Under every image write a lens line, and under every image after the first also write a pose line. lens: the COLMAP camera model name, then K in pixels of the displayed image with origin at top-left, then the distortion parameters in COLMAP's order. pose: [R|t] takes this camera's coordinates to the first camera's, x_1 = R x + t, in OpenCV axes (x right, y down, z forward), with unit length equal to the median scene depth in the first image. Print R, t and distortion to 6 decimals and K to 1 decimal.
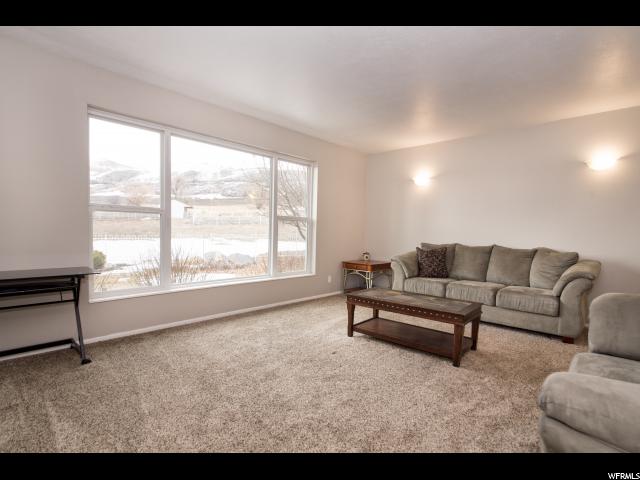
lens RADIAL K [[318.0, 0, 317.7], [0, 318.0, 246.7], [0, 0, 1]] dist [-0.000069, -0.000767]
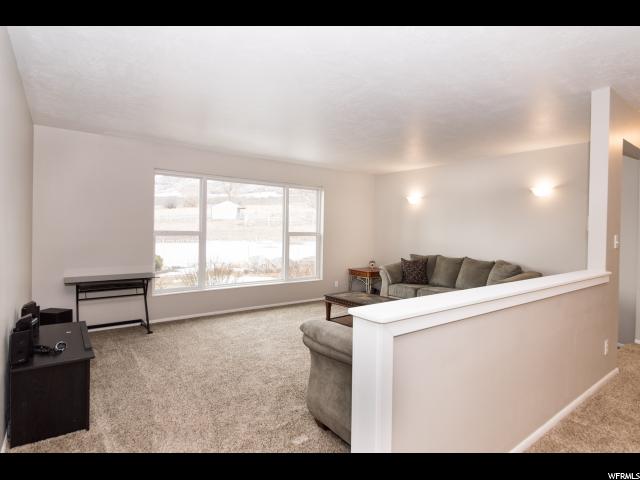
lens RADIAL K [[347.7, 0, 322.4], [0, 347.7, 234.4], [0, 0, 1]] dist [-0.002238, 0.000344]
pose [[0.987417, -0.004505, -0.158072, 0.242027], [-0.001678, 0.999239, -0.038957, -0.038474], [0.158128, 0.038732, 0.986659, -0.361721]]
